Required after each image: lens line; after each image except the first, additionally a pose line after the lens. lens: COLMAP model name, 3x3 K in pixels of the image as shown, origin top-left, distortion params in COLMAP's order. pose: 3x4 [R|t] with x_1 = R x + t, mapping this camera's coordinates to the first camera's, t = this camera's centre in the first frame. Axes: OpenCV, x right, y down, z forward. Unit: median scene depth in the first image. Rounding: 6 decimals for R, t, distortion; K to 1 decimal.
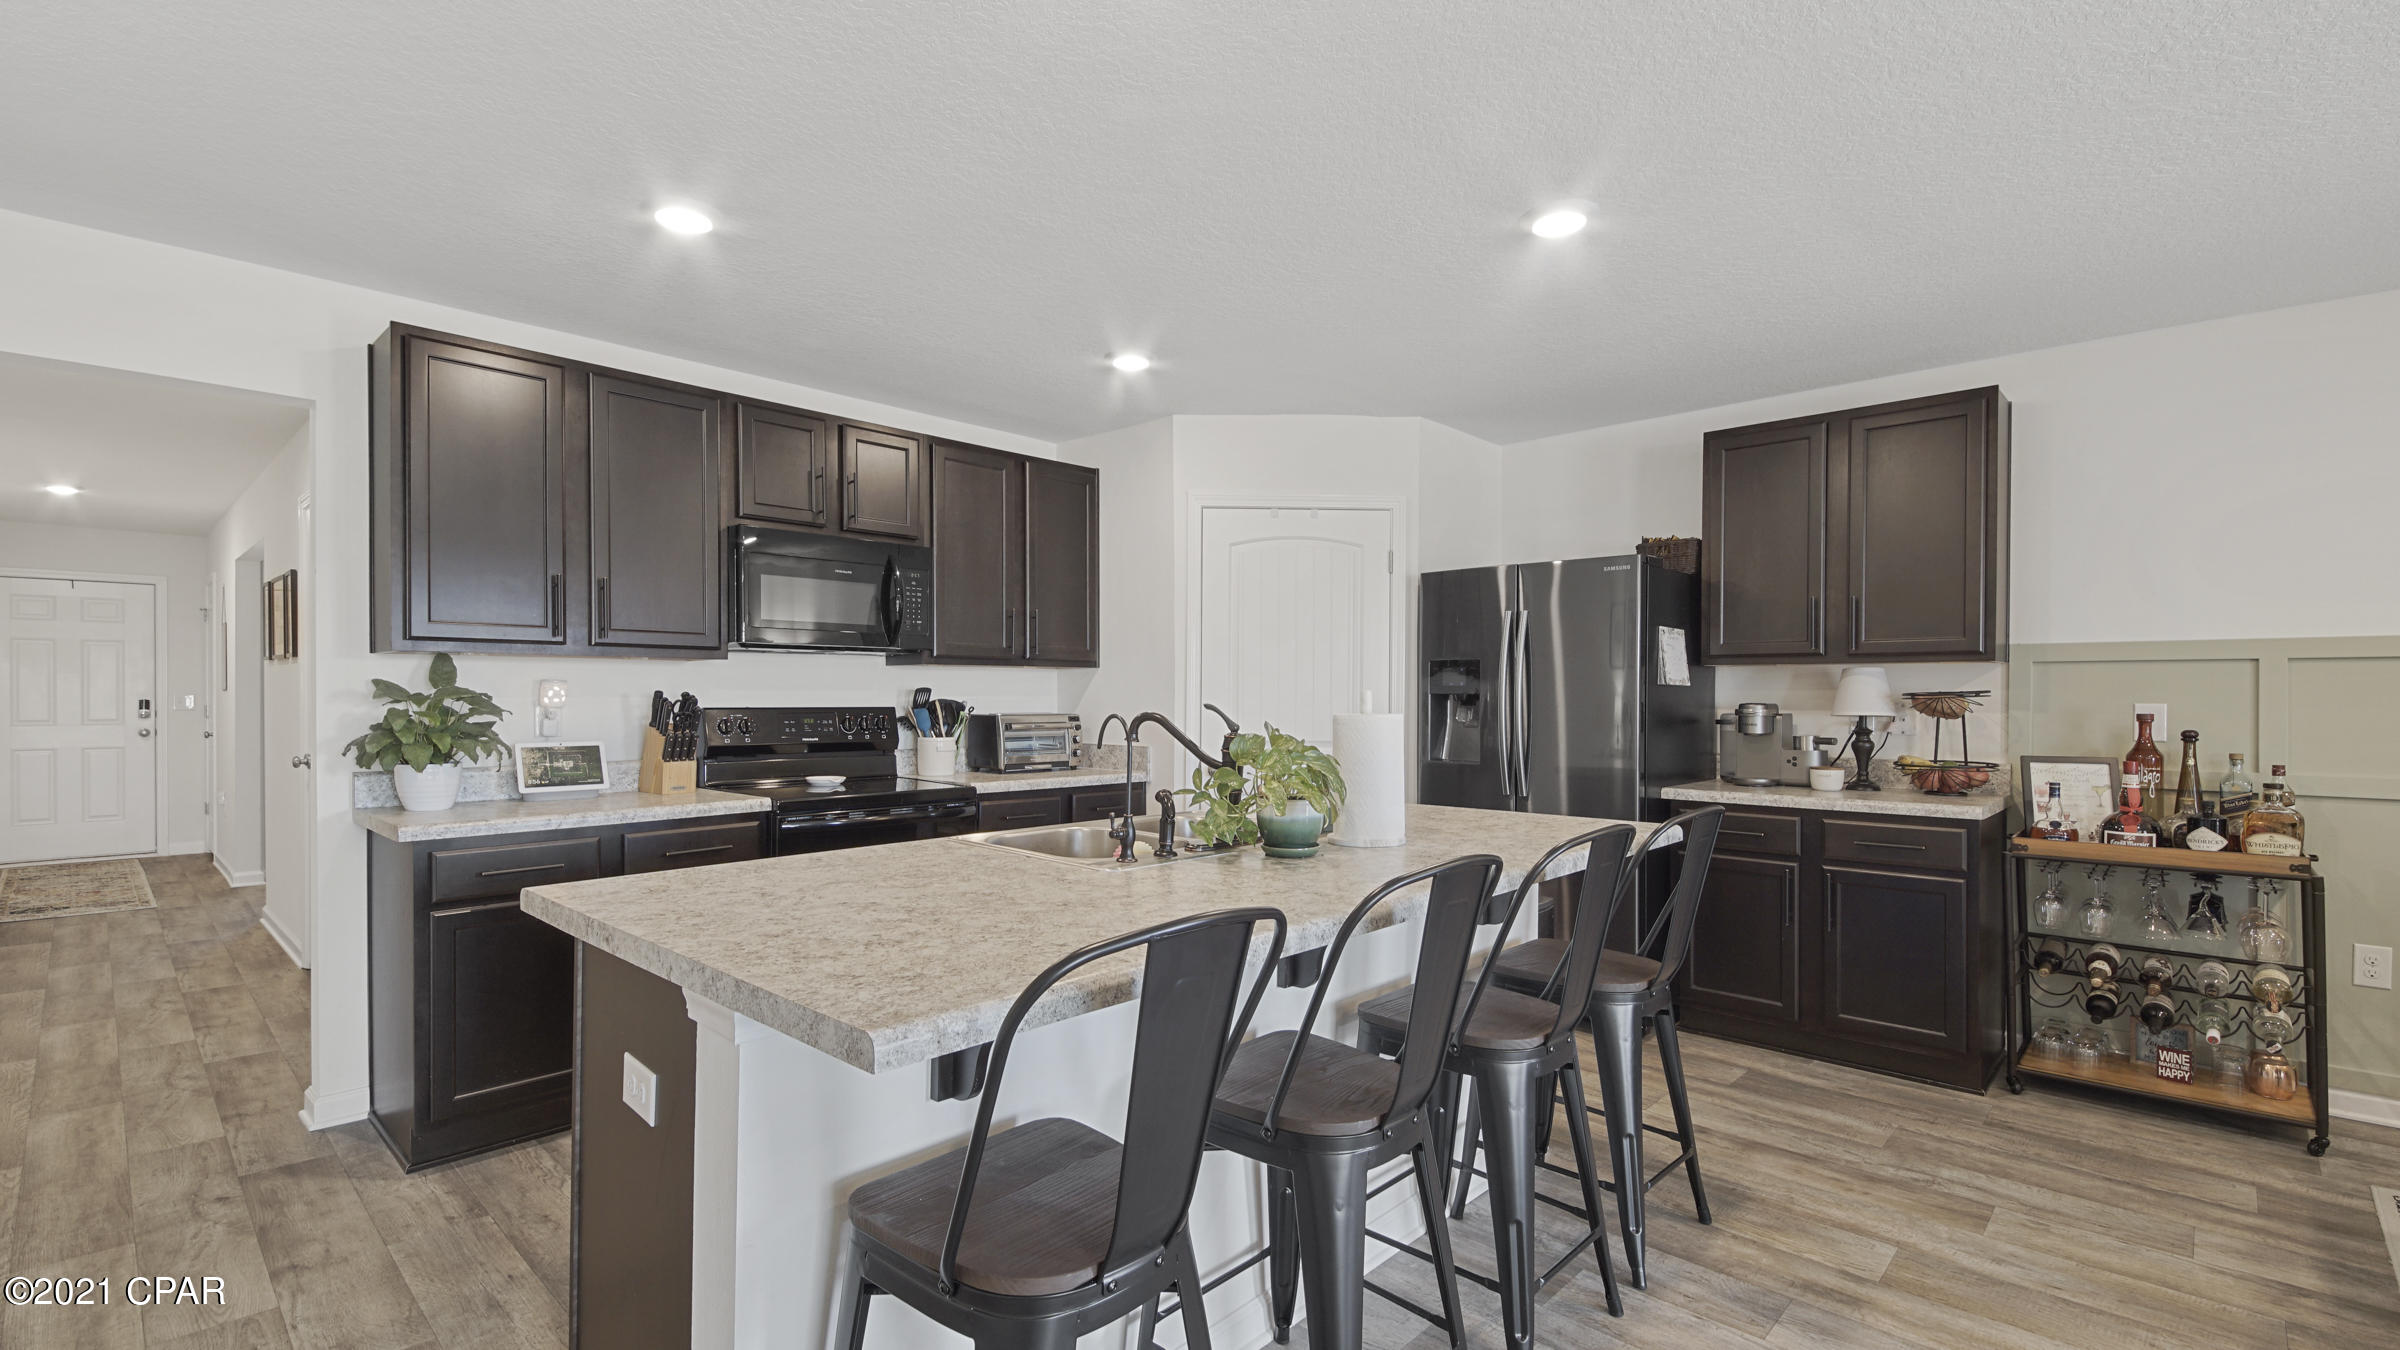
lens RADIAL K [[1056.0, 0, 1209.2], [0, 1056.0, 695.4], [0, 0, 1]] dist [0.018065, -0.006979]
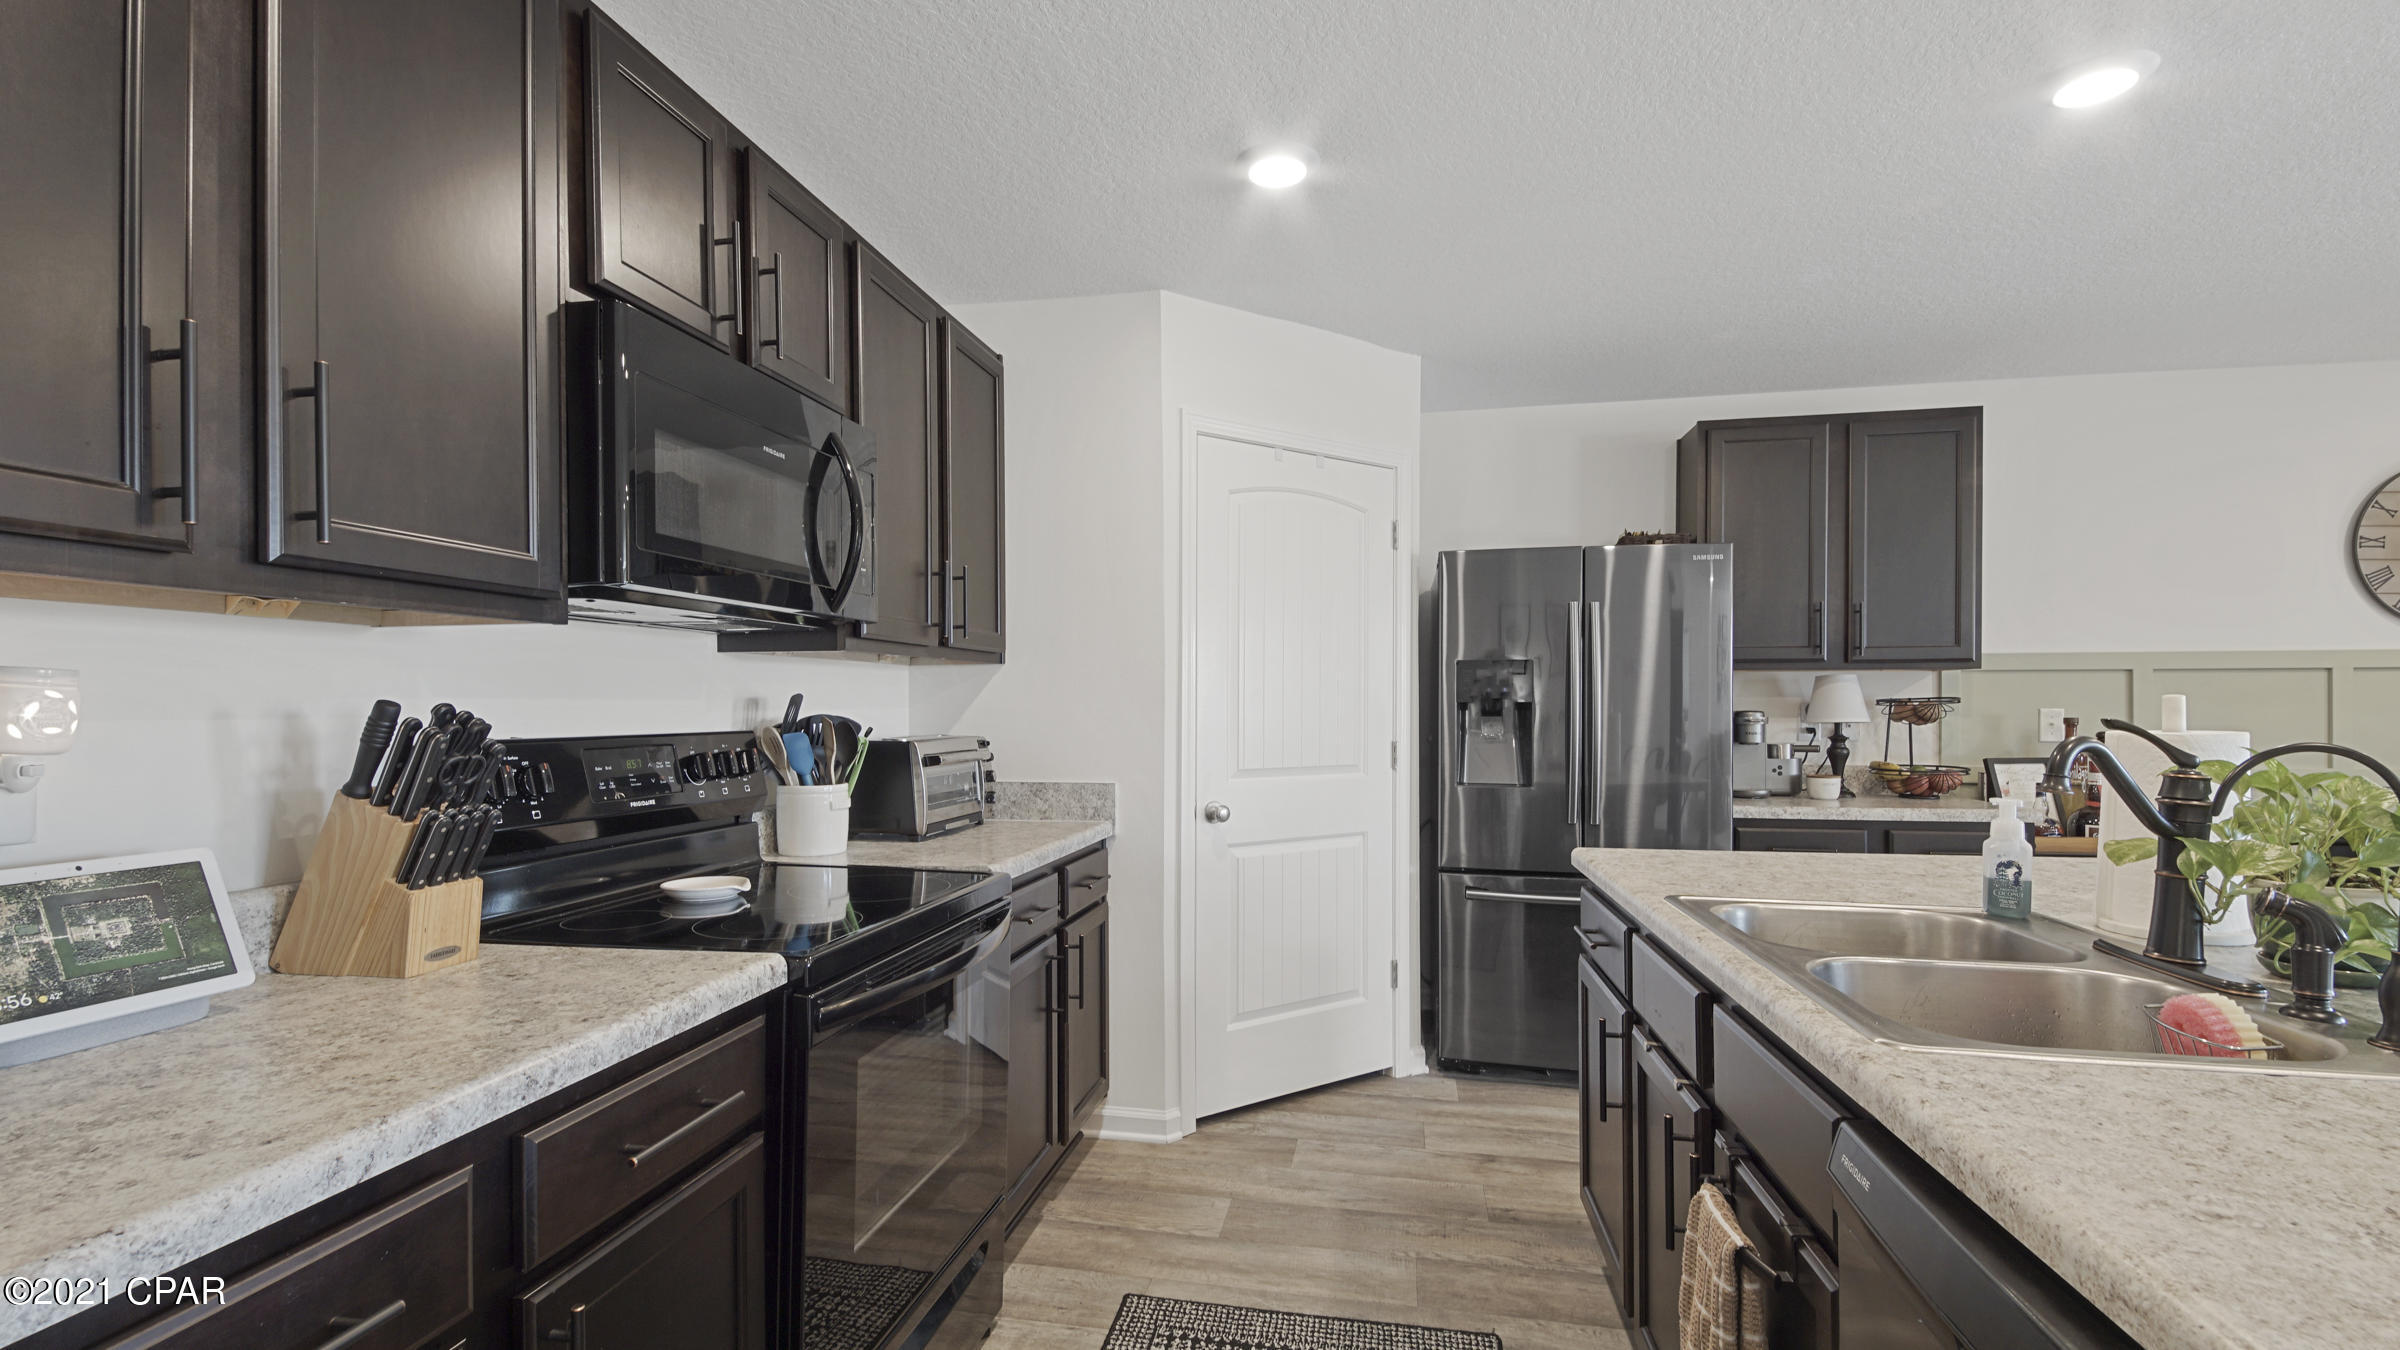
lens RADIAL K [[1056.0, 0, 1198.7], [0, 1056.0, 692.0], [0, 0, 1]] dist [0.018065, -0.006979]
pose [[0.845231, 0.001551, 0.534399, -0.456082], [0.005446, 0.999919, -0.011515, -0.001152], [-0.534373, 0.012643, 0.845154, 0.503203]]
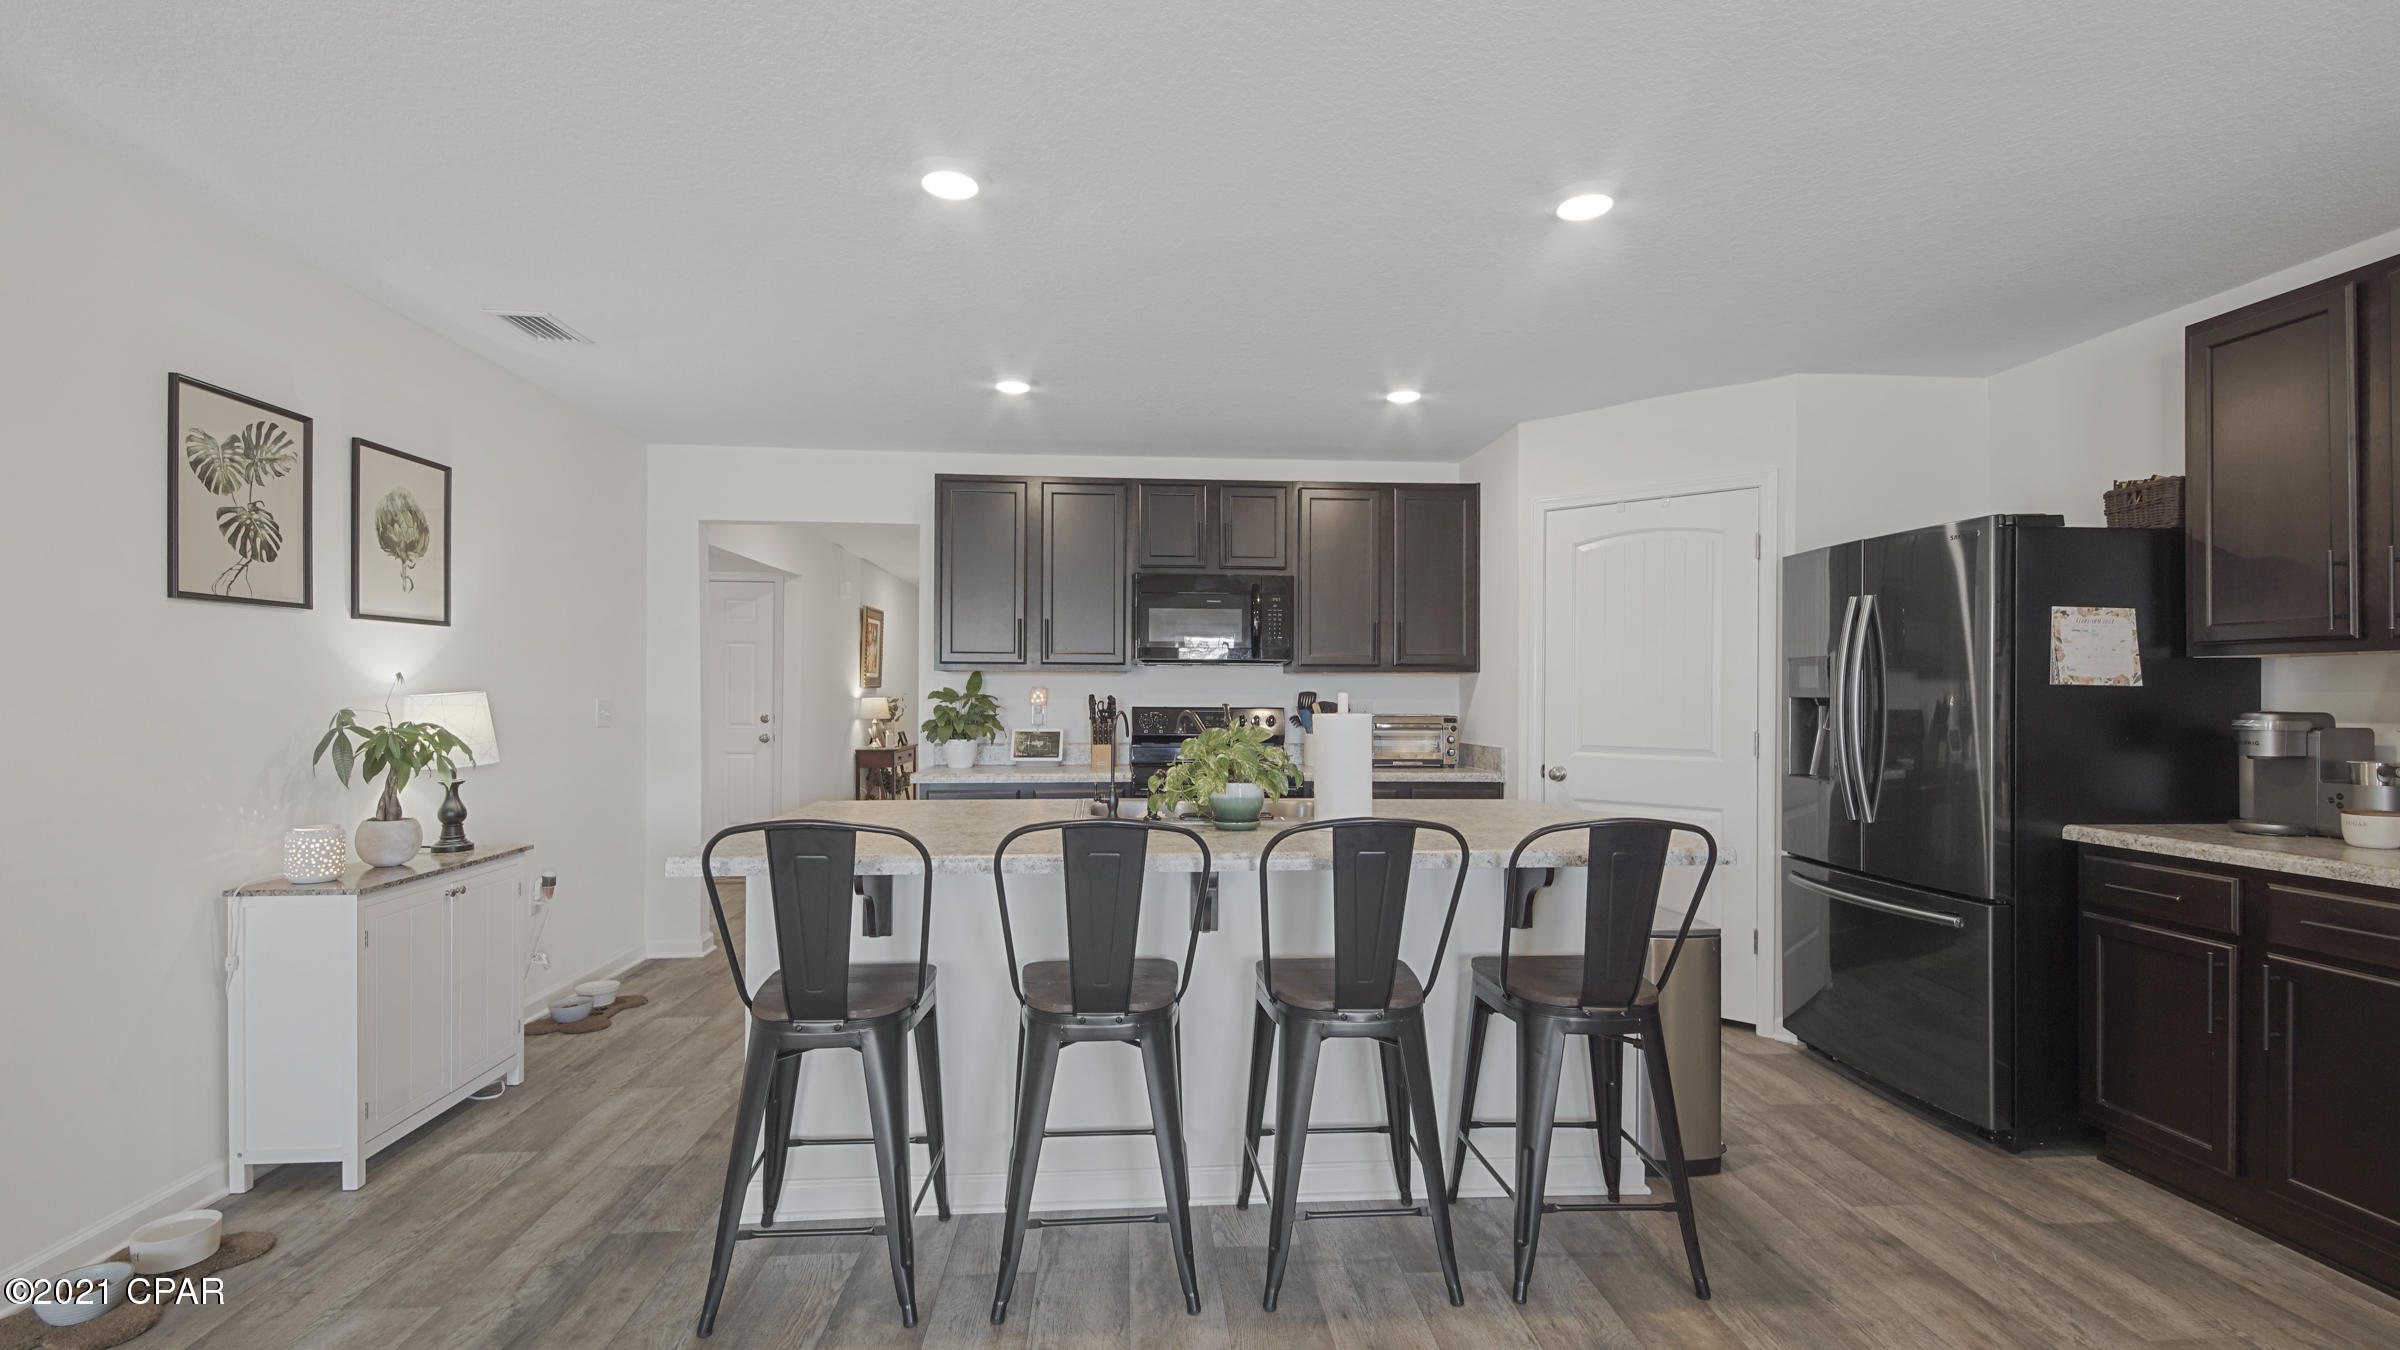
lens RADIAL K [[1056.0, 0, 1198.2], [0, 1056.0, 688.3], [0, 0, 1]] dist [0.018065, -0.006979]
pose [[0.740862, -0.005251, -0.671637, 0.512748], [-0.001978, 0.999948, -0.010000, 0.001231], [0.671655, 0.008737, 0.740813, 0.042199]]
